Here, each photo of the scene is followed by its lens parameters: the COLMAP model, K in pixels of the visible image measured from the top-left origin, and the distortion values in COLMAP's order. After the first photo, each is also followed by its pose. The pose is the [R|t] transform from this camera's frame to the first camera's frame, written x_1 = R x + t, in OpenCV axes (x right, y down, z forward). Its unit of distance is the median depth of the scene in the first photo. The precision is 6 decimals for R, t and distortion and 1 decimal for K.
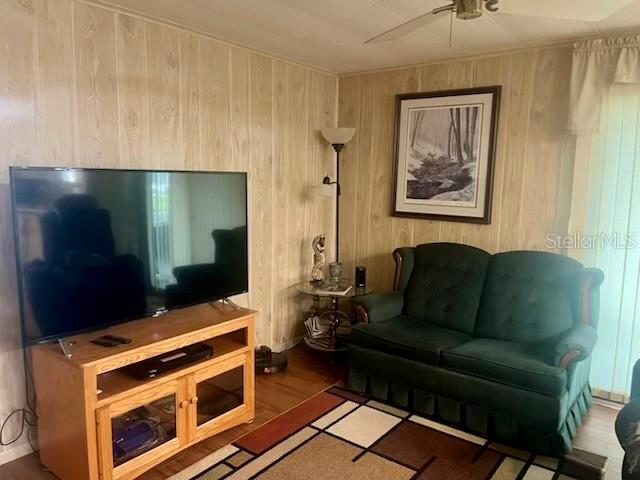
lens RADIAL K [[495.6, 0, 319.7], [0, 495.6, 241.4], [0, 0, 1]] dist [0.056004, -0.089502]
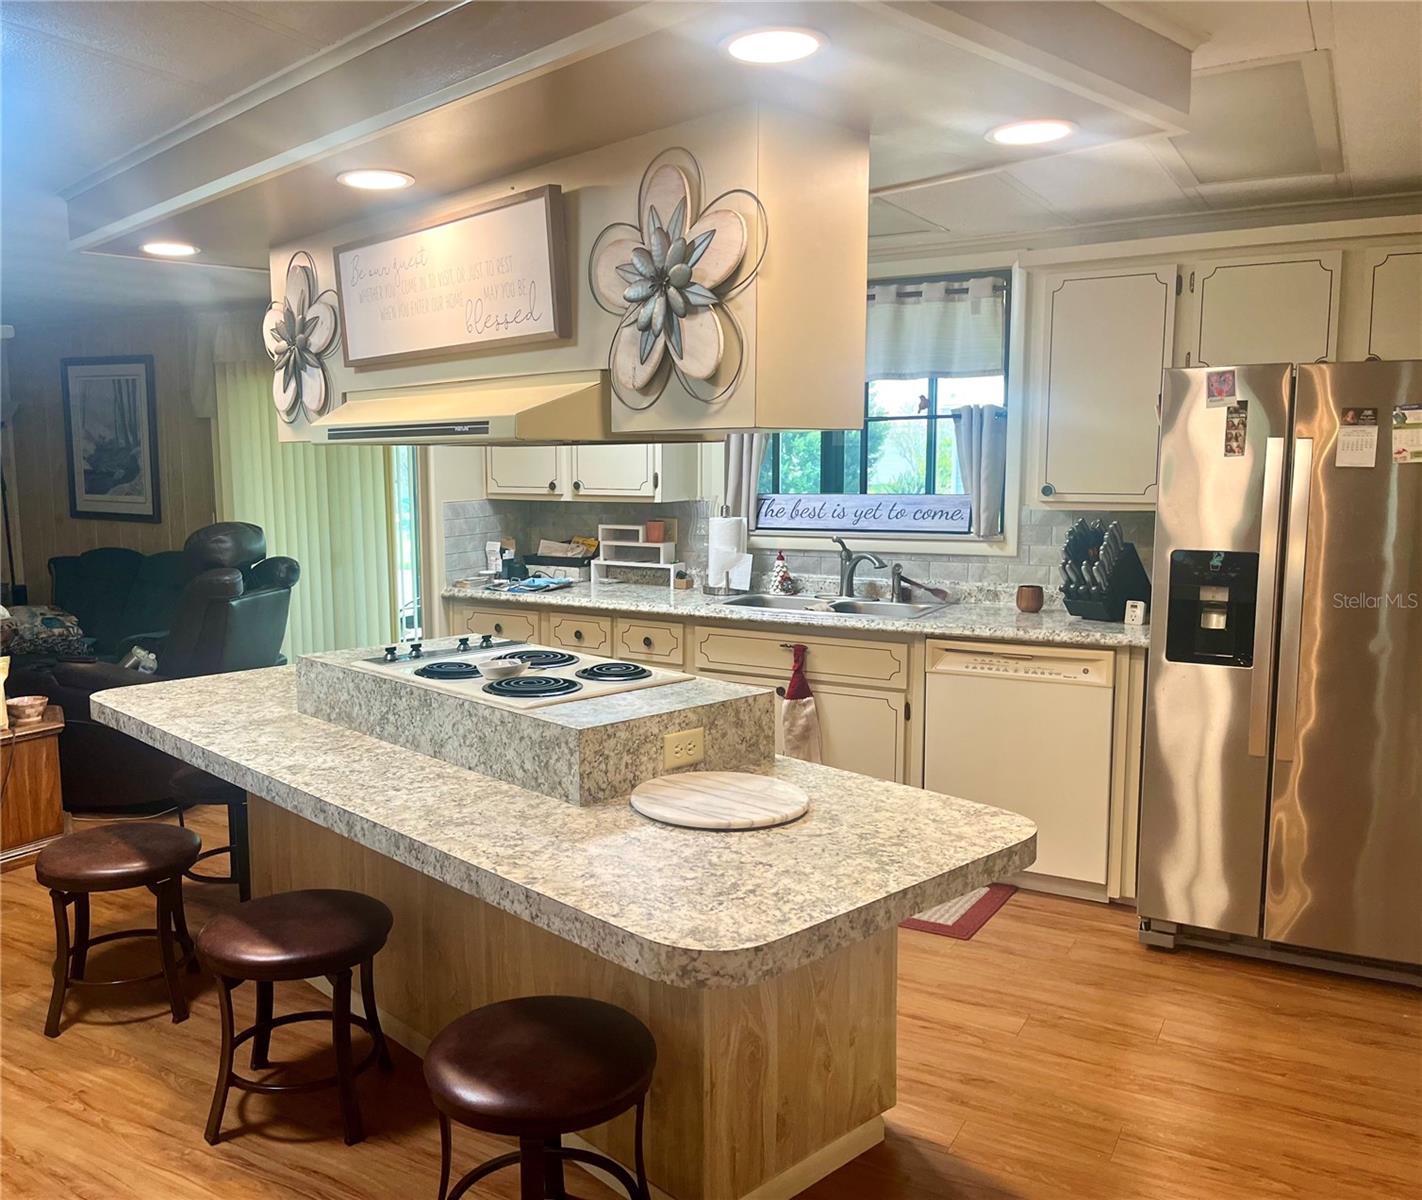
lens RADIAL K [[1187.9, 0, 711.2], [0, 1187.9, 603.7], [0, 0, 1]] dist [0.008022, 0.002399]
pose [[0.990932, -0.030578, 0.130835, 0.924024], [0.031381, 0.999499, -0.004078, 0.125828], [-0.130645, 0.008147, 0.991396, -0.981065]]
